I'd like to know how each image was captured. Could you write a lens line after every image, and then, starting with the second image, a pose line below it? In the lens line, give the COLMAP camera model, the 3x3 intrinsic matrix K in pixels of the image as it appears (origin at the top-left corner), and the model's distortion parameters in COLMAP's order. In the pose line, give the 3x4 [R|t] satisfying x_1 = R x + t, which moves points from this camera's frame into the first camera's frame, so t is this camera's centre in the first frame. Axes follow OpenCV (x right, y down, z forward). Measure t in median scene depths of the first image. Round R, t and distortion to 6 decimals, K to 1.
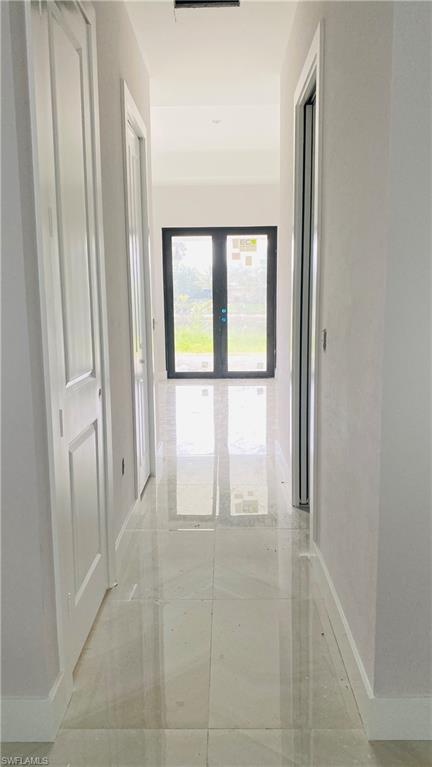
lens RADIAL K [[575.3, 0, 216.0], [0, 575.3, 383.5], [0, 0, 1]] dist [0.001027, -0.002427]
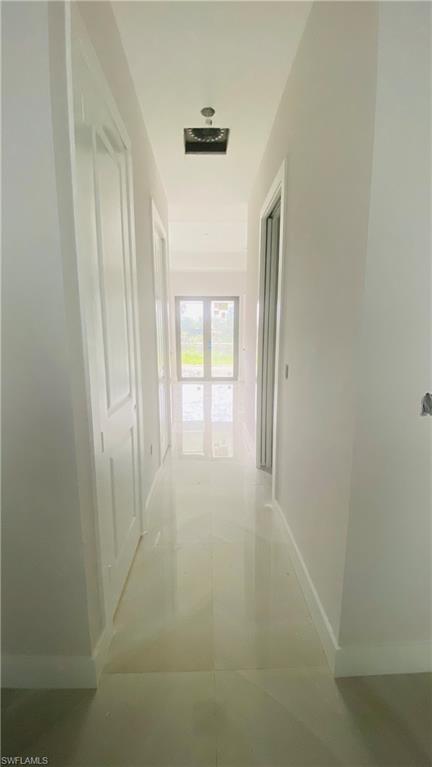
lens RADIAL K [[305.9, 0, 216.0], [0, 305.9, 383.5], [0, 0, 1]] dist [-0.000035, -0.000282]
pose [[0.999052, 0.001353, 0.043521, -0.016505], [-0.001892, 0.999922, 0.012356, -0.029728], [-0.043501, -0.012426, 0.998976, 0.117424]]
